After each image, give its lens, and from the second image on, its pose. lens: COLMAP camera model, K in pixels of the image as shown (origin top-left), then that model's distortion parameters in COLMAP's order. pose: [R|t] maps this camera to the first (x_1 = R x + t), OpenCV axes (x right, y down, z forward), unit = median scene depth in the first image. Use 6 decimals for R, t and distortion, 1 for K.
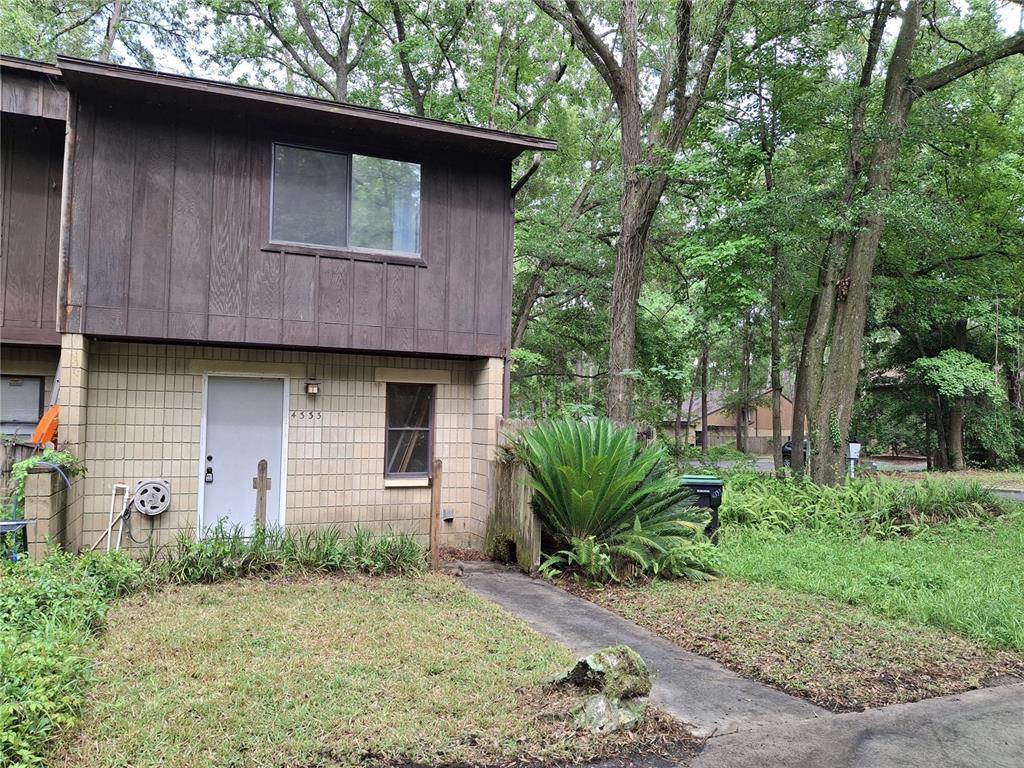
lens RADIAL K [[749.0, 0, 500.2], [0, 749.0, 390.3], [0, 0, 1]] dist [0.129599, -0.248867]
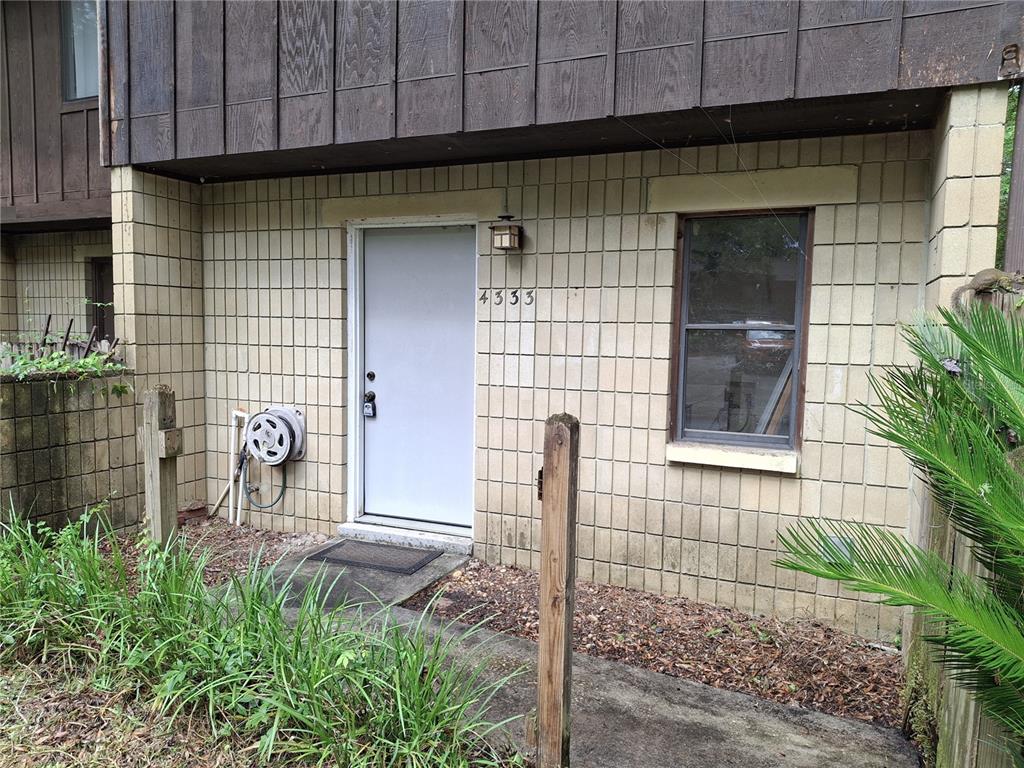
lens RADIAL K [[752.3, 0, 500.4], [0, 752.3, 394.9], [0, 0, 1]] dist [0.064175, -0.130650]
pose [[0.691933, 0.058084, -0.719622, 0.096330], [0.021534, 0.994655, 0.100988, 0.049269], [0.721641, -0.085373, 0.686983, 0.697308]]
